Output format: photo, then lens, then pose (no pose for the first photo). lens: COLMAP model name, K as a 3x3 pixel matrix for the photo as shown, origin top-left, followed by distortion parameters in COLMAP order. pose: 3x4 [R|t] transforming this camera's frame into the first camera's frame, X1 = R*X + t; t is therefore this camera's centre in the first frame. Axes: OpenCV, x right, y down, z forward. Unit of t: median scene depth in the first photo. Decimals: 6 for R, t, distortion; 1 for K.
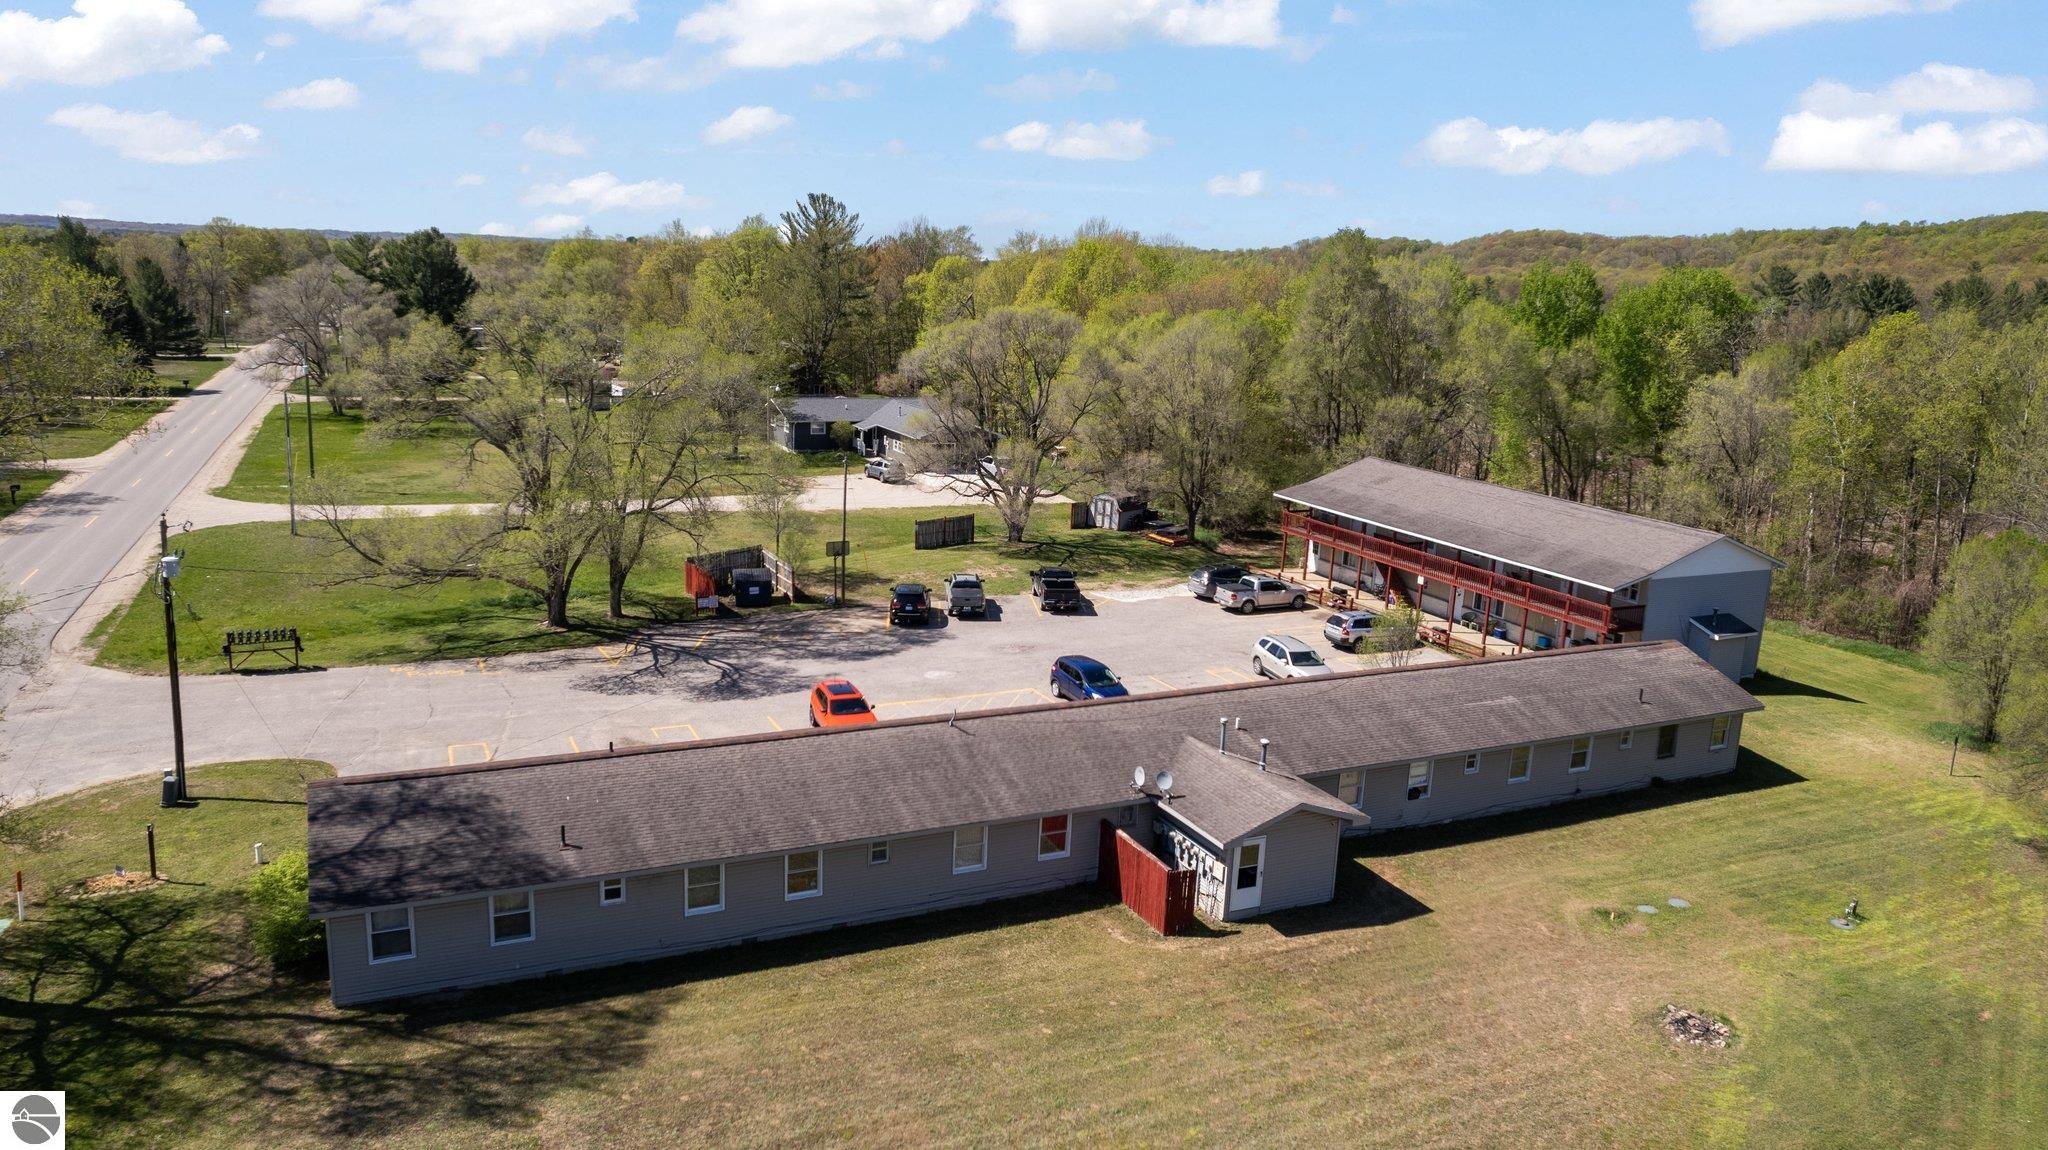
lens RADIAL K [[1406.0, 0, 1023.2], [0, 1406.0, 565.2], [0, 0, 1]] dist [-0.063181, 0.057532]
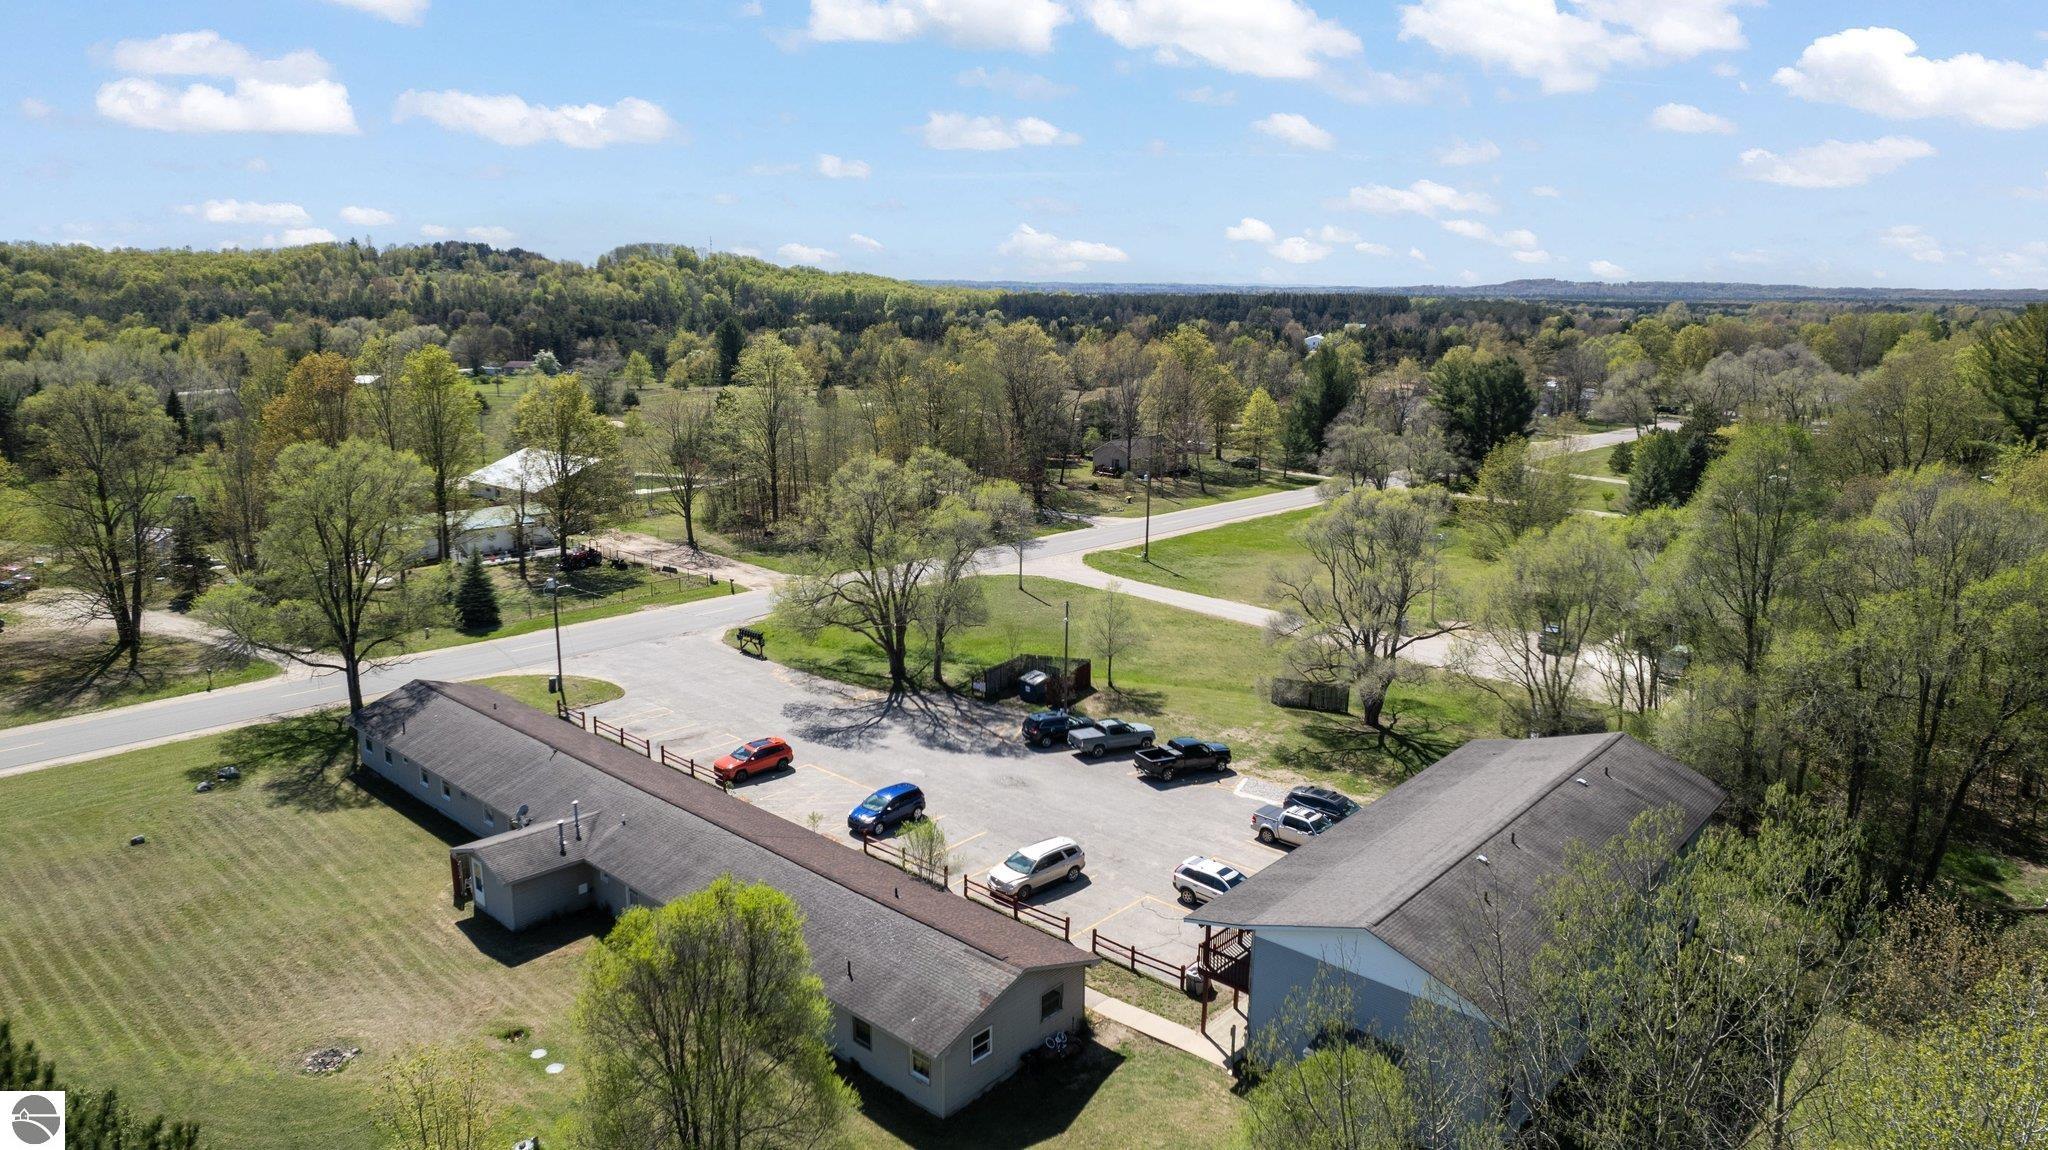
lens RADIAL K [[1295.7, 0, 1017.9], [0, 1295.7, 571.1], [0, 0, 1]] dist [-0.071166, 0.067506]
pose [[0.374625, 0.159865, -0.913290, 1.085895], [-0.183983, 0.978253, 0.095768, -0.247876], [0.908739, 0.132153, 0.395890, 0.606970]]
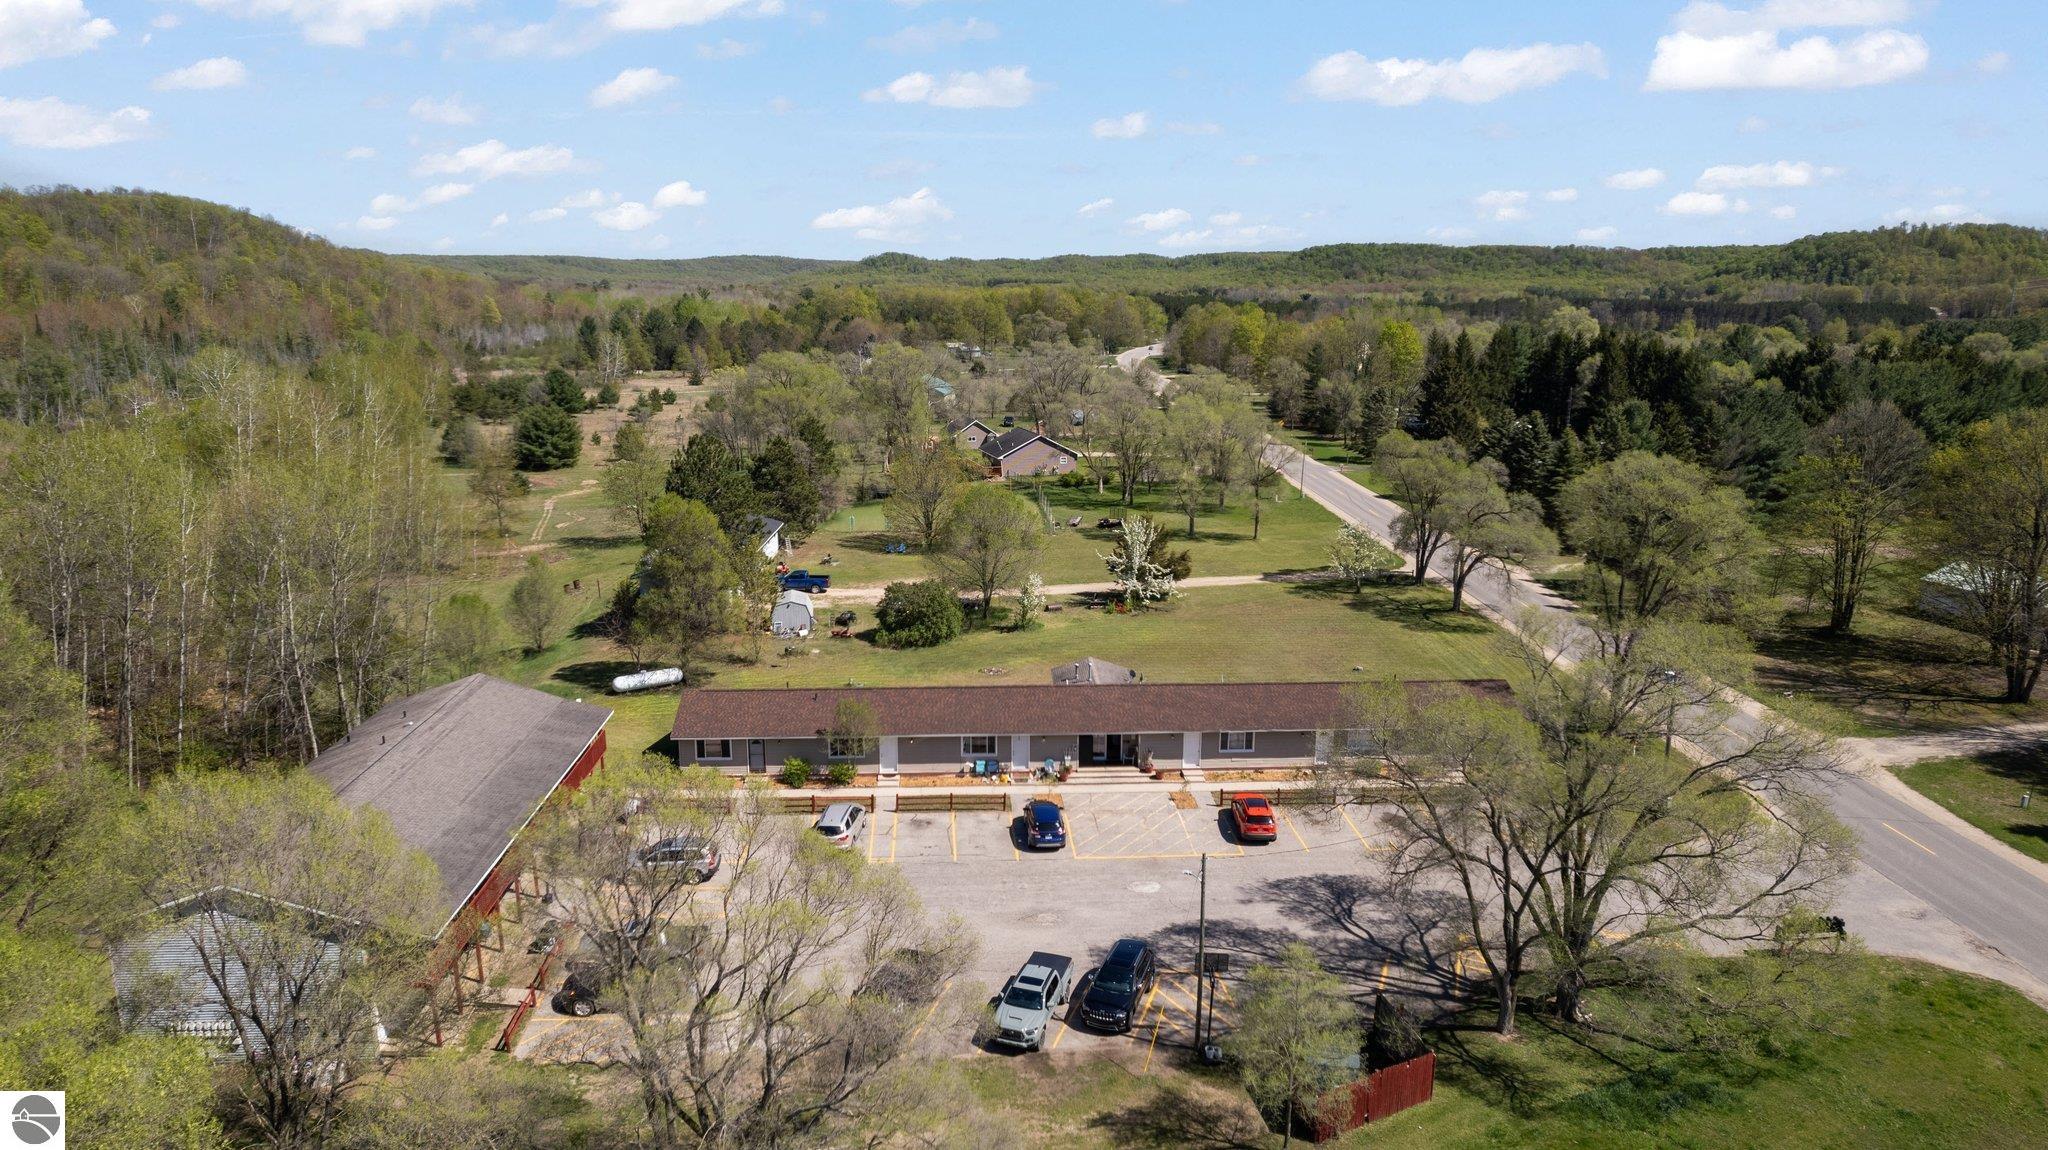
lens RADIAL K [[1311.3, 0, 1017.4], [0, 1311.3, 577.3], [0, 0, 1]] dist [-0.071030, 0.074662]
pose [[-0.920949, -0.130752, 0.367093, -0.313290], [0.036745, 0.908693, 0.415844, -0.566525], [-0.387948, 0.396460, -0.832055, 1.827674]]
